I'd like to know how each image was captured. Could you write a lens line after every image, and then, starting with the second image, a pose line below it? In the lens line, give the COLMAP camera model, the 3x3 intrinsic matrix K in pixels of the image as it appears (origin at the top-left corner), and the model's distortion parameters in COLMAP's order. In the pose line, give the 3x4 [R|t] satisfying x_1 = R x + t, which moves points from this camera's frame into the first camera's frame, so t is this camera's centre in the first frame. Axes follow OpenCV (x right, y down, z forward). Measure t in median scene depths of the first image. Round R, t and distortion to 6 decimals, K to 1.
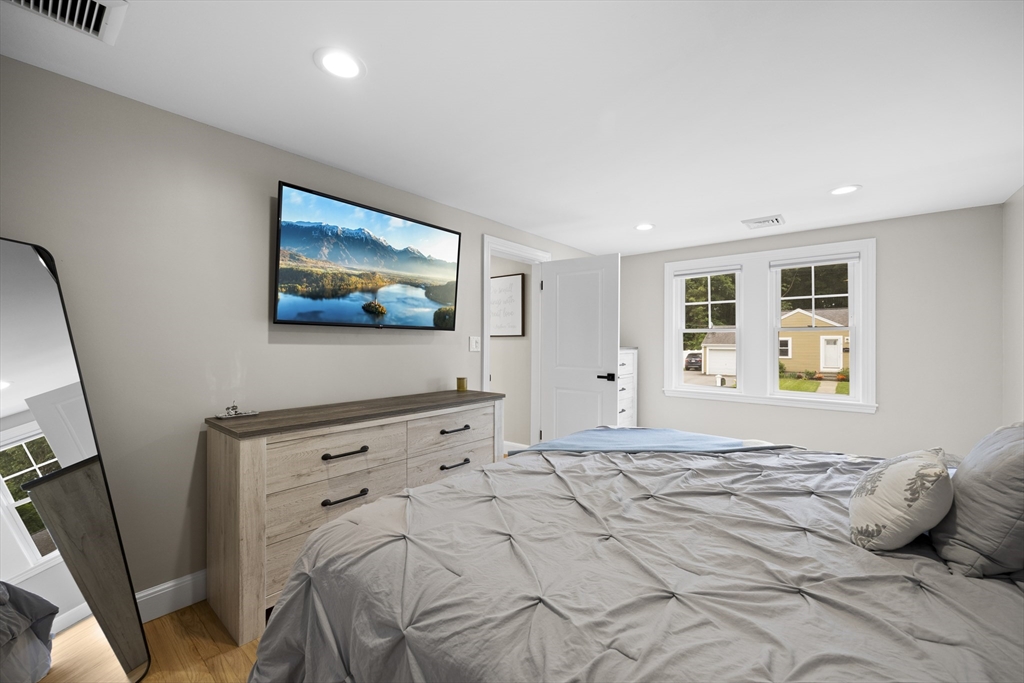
lens RADIAL K [[409.7, 0, 512.1], [0, 409.7, 346.2], [0, 0, 1]] dist [-0.002139, -0.000369]
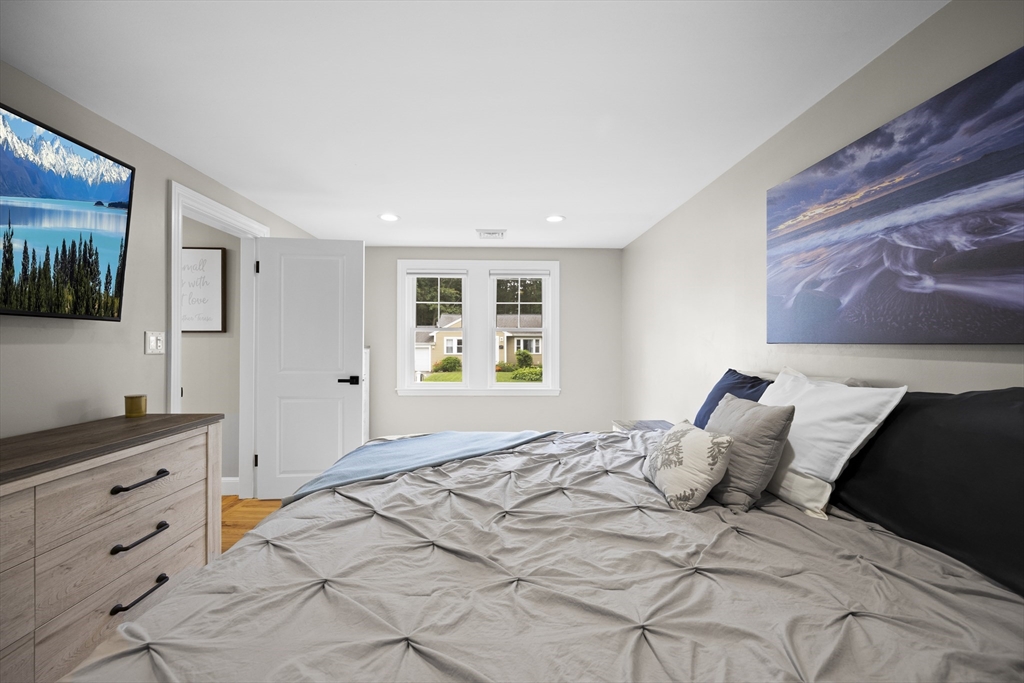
lens RADIAL K [[409.7, 0, 509.9], [0, 409.7, 343.4], [0, 0, 1]] dist [-0.002139, -0.000369]
pose [[0.750952, -0.002828, 0.660351, -0.142097], [0.004966, 0.999987, -0.001365, -0.001293], [-0.660338, 0.004304, 0.750956, 0.187416]]
